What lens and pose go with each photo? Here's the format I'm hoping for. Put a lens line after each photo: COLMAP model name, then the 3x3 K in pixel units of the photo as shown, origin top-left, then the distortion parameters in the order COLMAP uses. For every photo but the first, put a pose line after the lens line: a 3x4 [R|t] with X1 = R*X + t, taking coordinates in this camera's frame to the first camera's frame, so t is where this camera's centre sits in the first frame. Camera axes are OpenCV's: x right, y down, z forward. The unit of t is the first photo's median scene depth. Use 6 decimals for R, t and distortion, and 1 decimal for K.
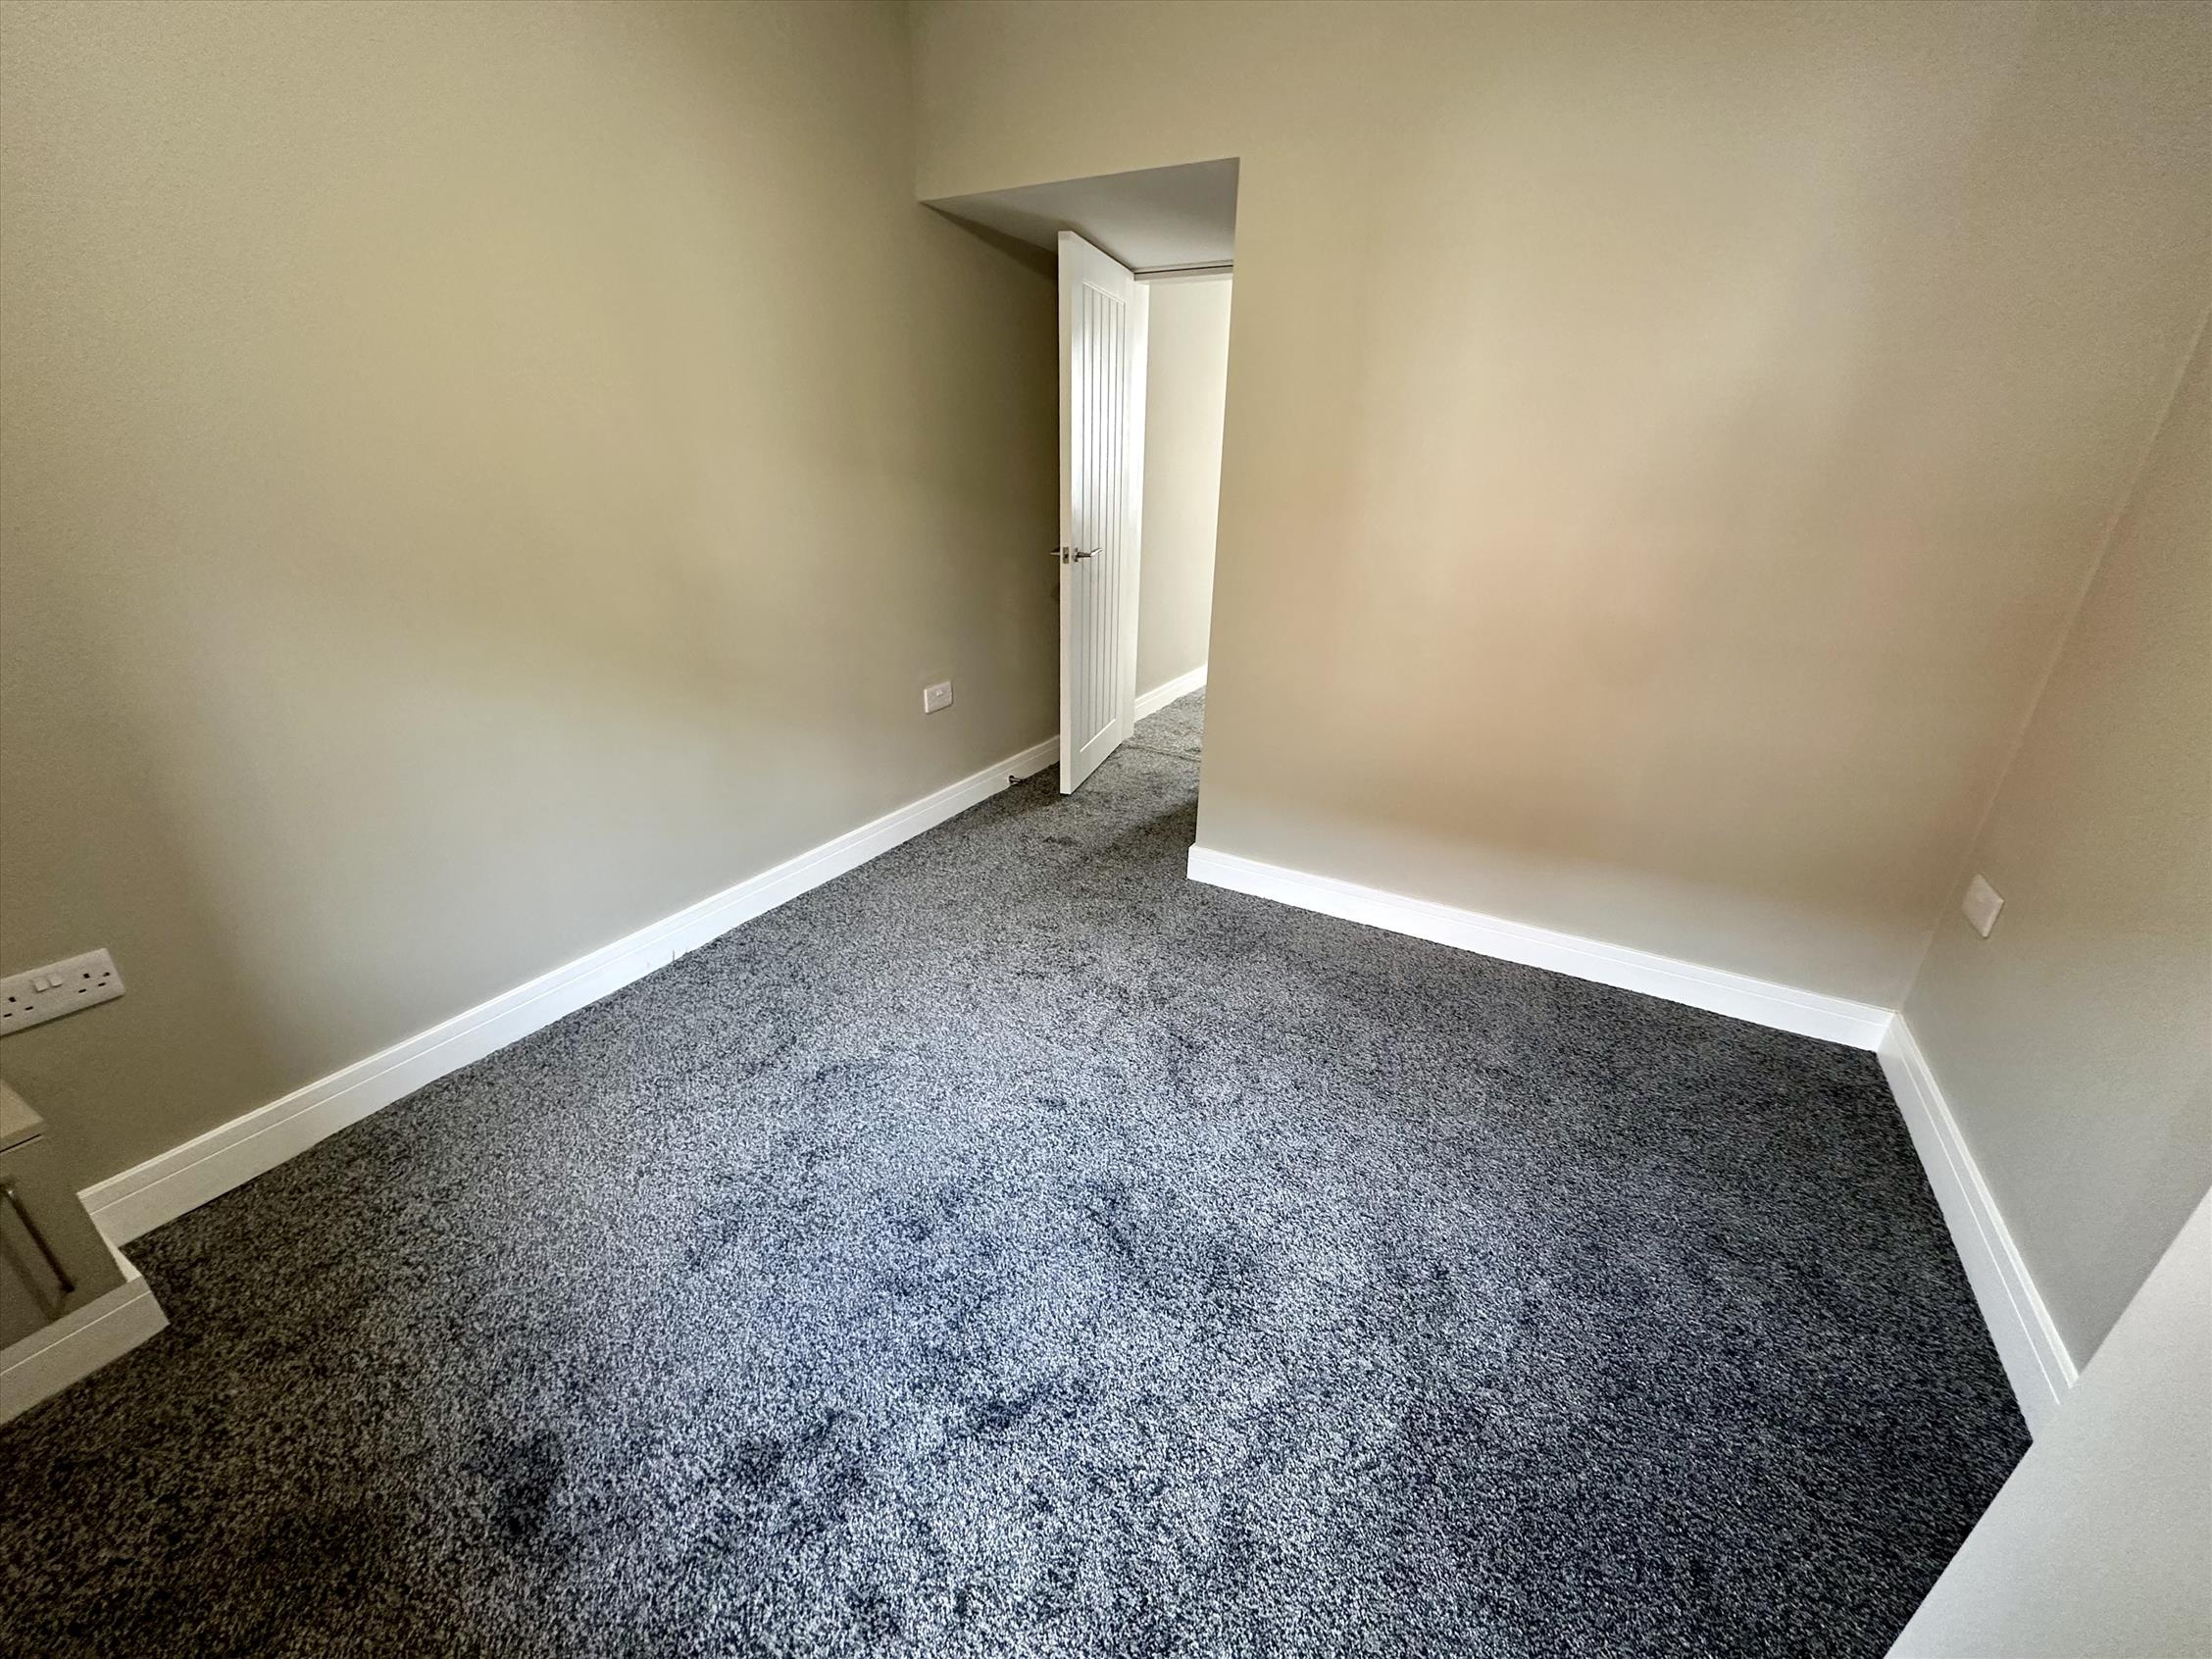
lens RADIAL K [[880.6, 0, 1104.6], [0, 880.6, 829.1], [0, 0, 1]] dist [-0.010240, 0.001024]
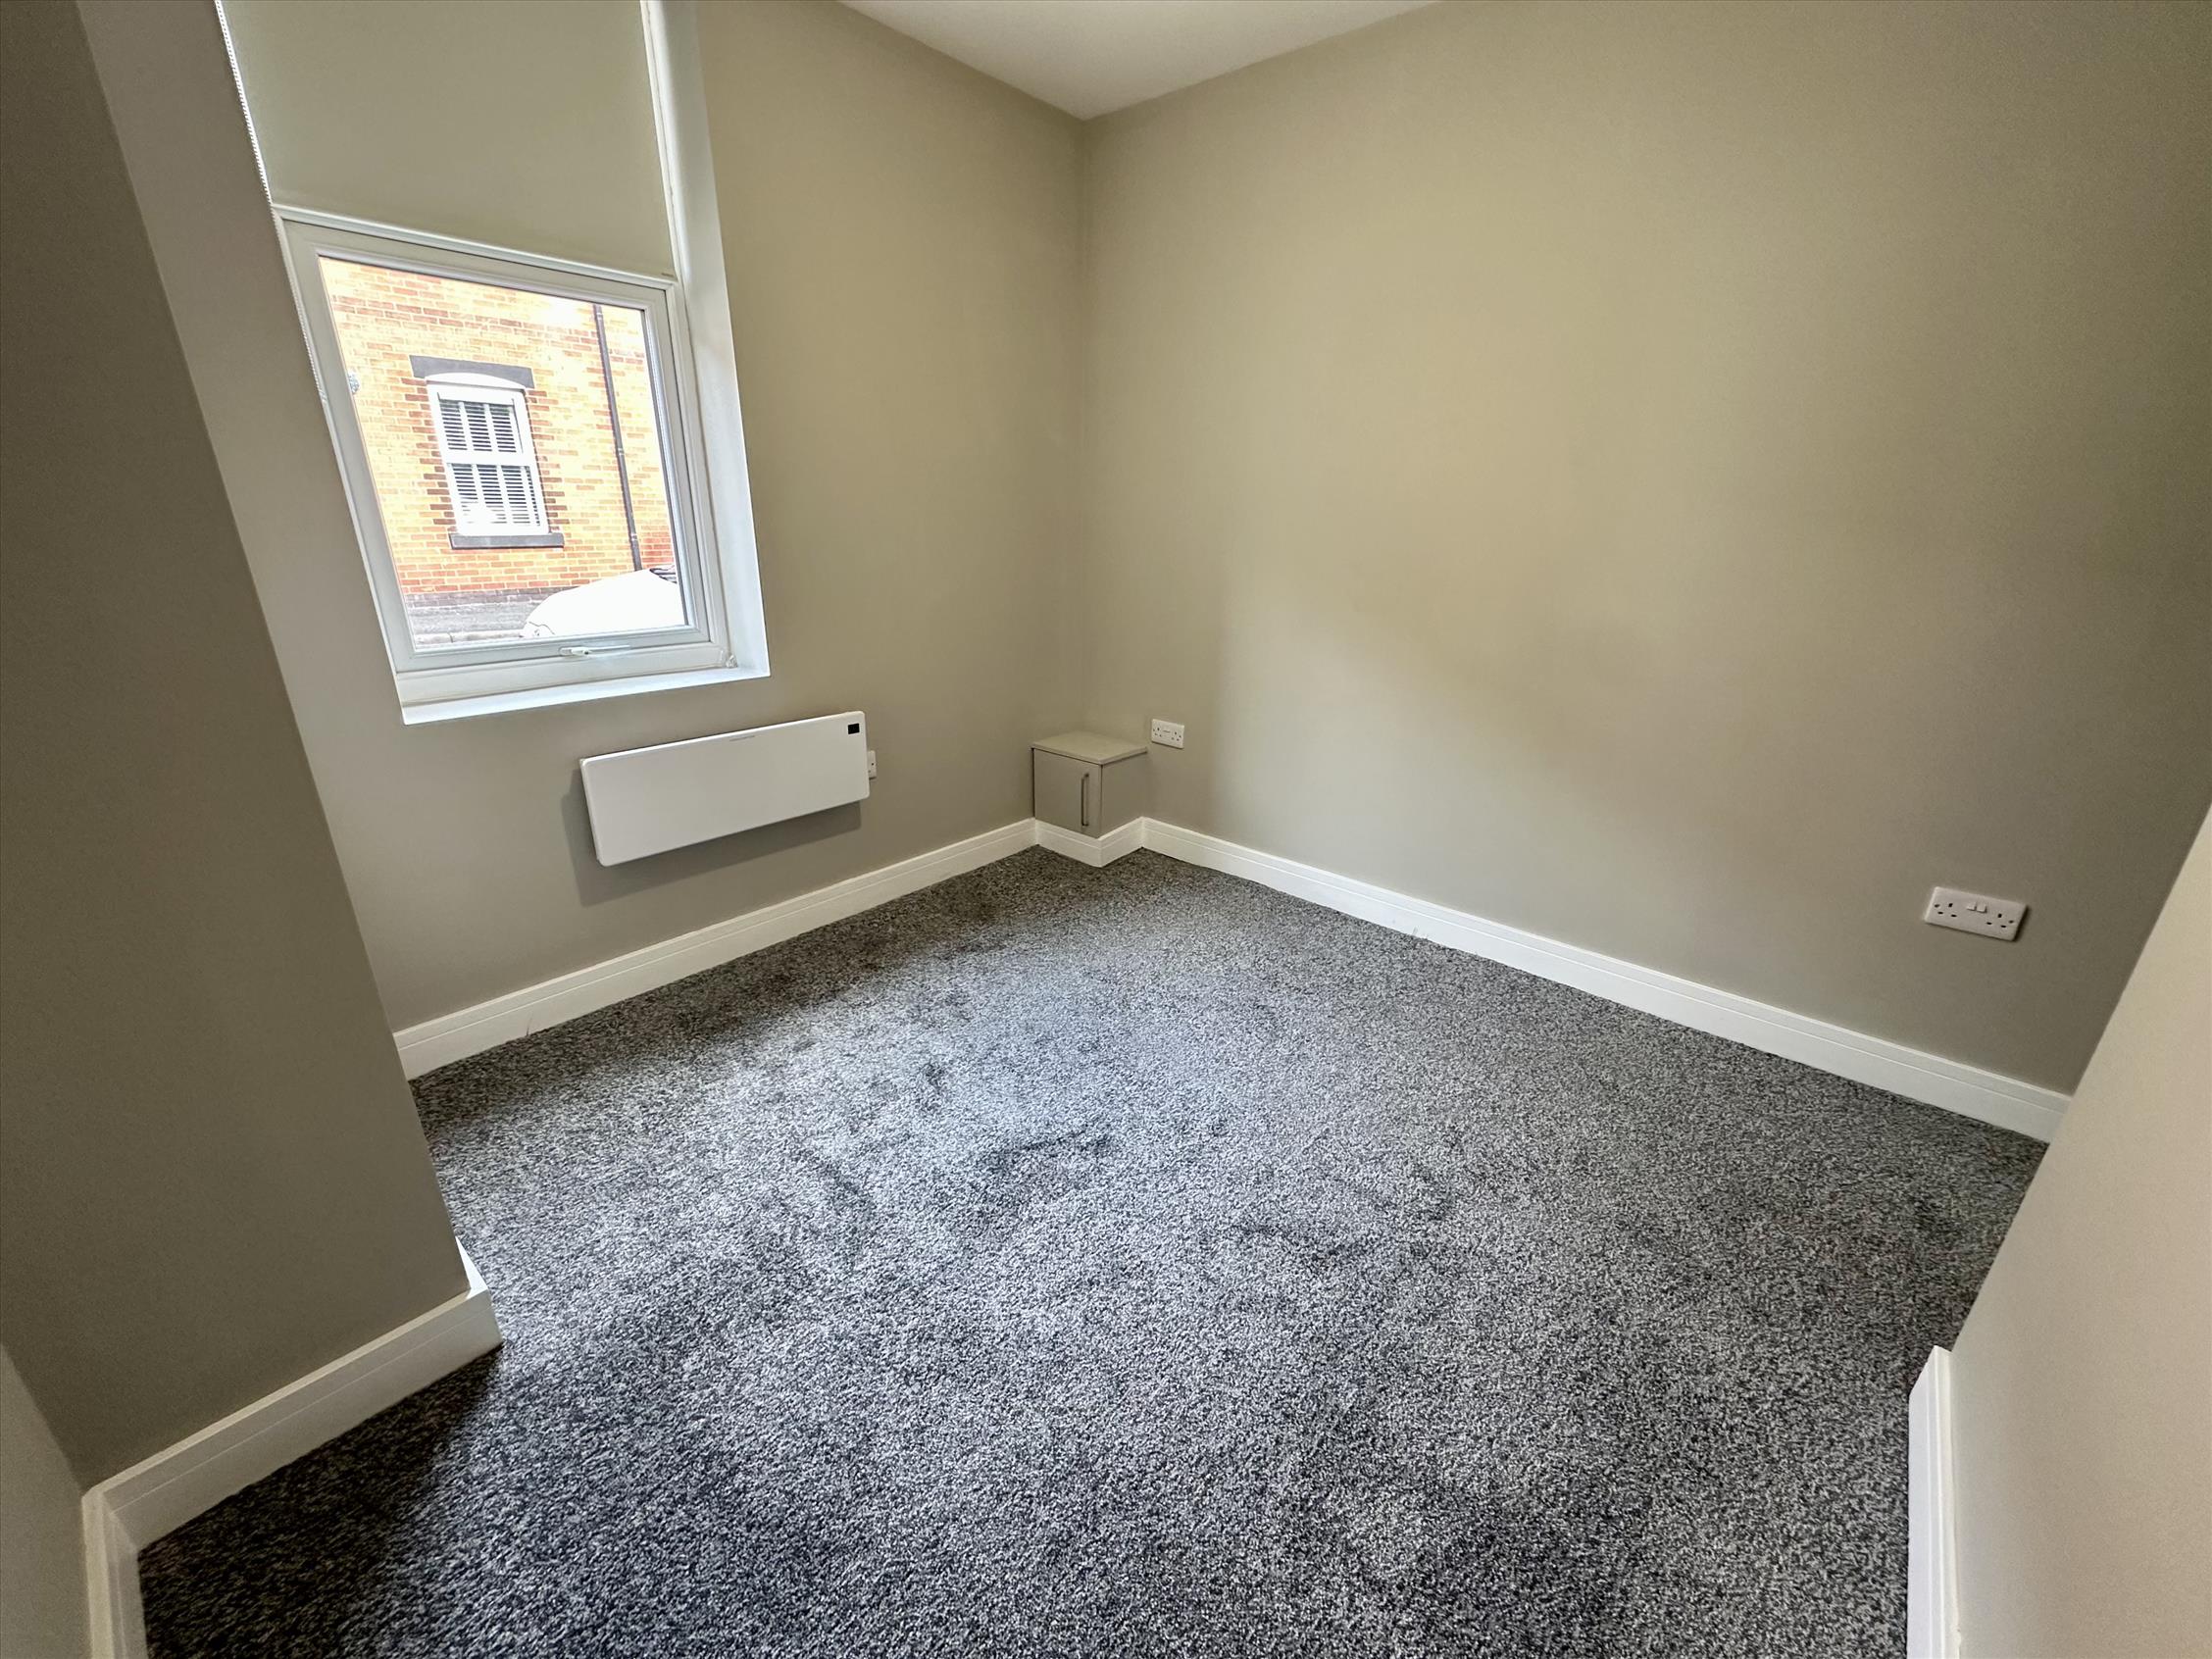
lens RADIAL K [[880.6, 0, 1104.1], [0, 880.6, 831.4], [0, 0, 1]] dist [-0.010240, 0.001024]
pose [[-0.207659, 0.319676, -0.924492, 0.892521], [-0.404336, 0.832527, 0.378698, -0.342857], [0.890725, 0.452445, -0.043625, 0.865382]]
